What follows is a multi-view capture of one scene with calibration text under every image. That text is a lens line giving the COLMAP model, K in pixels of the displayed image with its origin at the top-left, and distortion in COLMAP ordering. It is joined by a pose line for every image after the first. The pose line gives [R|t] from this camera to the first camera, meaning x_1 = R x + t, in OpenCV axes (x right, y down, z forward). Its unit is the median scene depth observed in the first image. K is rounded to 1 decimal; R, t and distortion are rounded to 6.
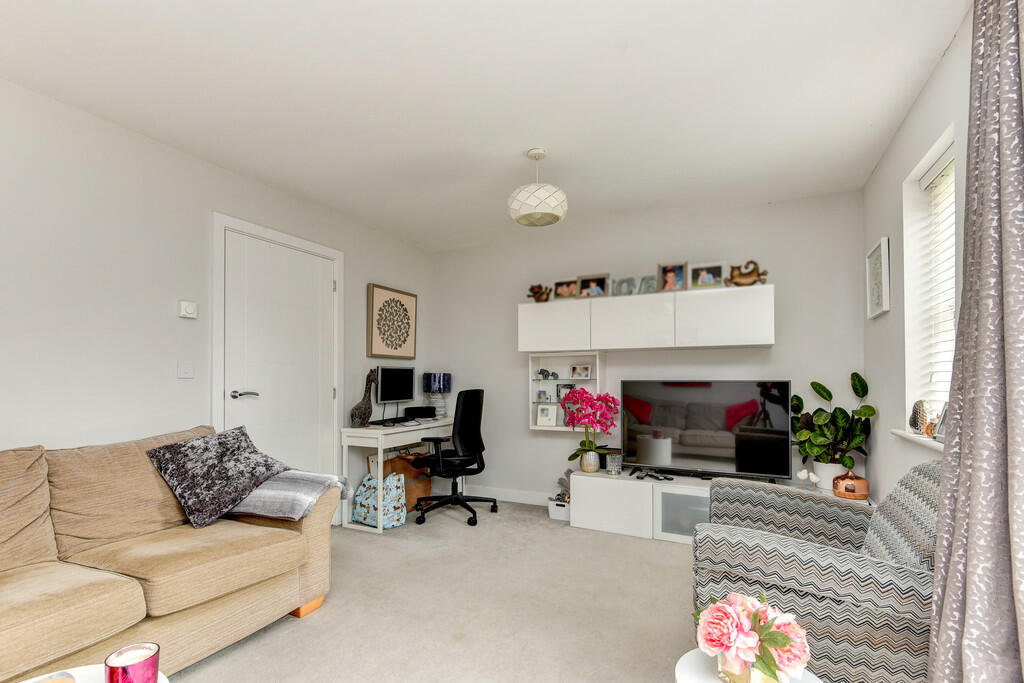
lens RADIAL K [[471.2, 0, 518.1], [0, 471.2, 373.4], [0, 0, 1]] dist [0.016597, -0.004525]
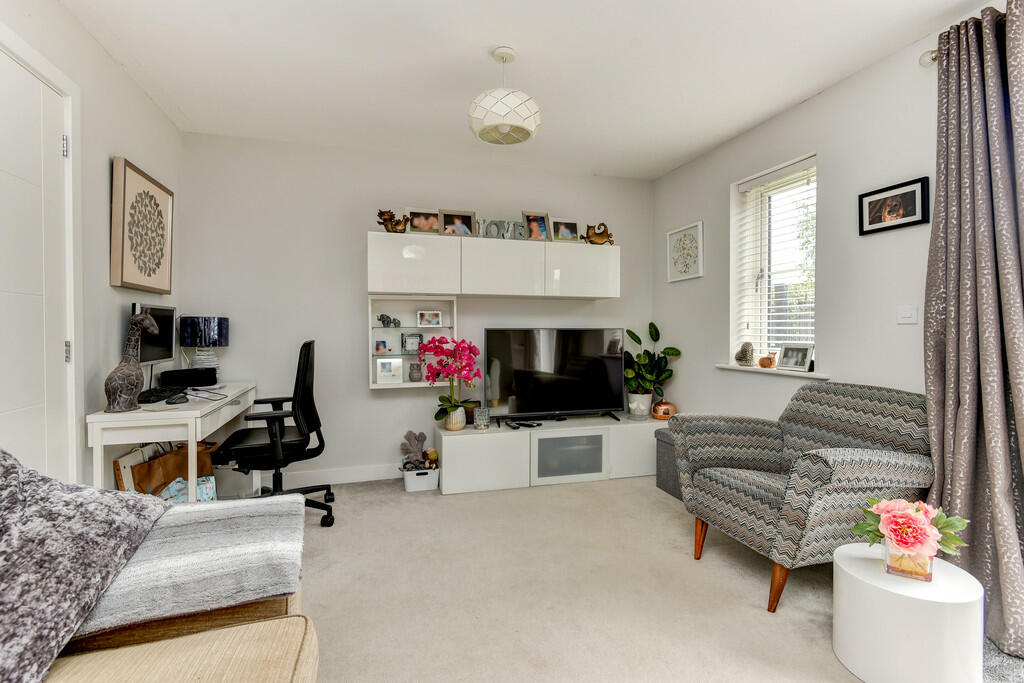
lens RADIAL K [[471.2, 0, 513.2], [0, 471.2, 334.0], [0, 0, 1]] dist [0.016597, -0.004525]
pose [[0.734886, -0.006402, 0.678160, -0.372020], [-0.010220, 0.999737, 0.020513, 0.005807], [-0.678113, -0.022005, 0.734628, 0.264483]]
